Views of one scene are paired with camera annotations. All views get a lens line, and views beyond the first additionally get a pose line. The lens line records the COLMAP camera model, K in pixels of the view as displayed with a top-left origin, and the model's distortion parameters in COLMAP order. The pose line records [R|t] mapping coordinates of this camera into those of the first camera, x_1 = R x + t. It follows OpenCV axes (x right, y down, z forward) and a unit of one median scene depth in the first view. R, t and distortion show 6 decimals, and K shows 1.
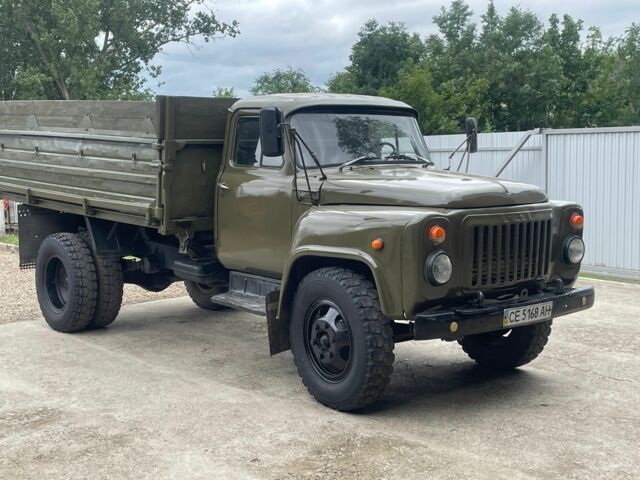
lens RADIAL K [[1572.0, 0, 320.0], [0, 1572.0, 240.0], [0, 0, 1]] dist [0.120734, 0.595861]
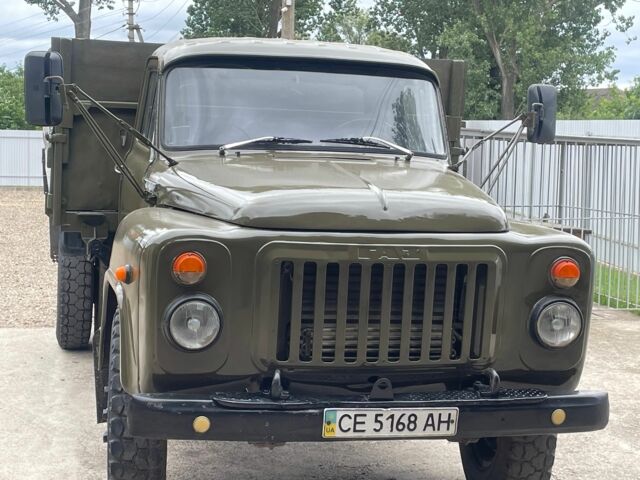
lens RADIAL K [[1572.0, 0, 320.0], [0, 1572.0, 240.0], [0, 0, 1]] dist [0.120734, 0.595861]
pose [[0.775670, 0.091935, -0.624407, 0.453780], [-0.081424, 0.995643, 0.045444, -0.042515], [0.625864, 0.015593, 0.779776, 0.519555]]
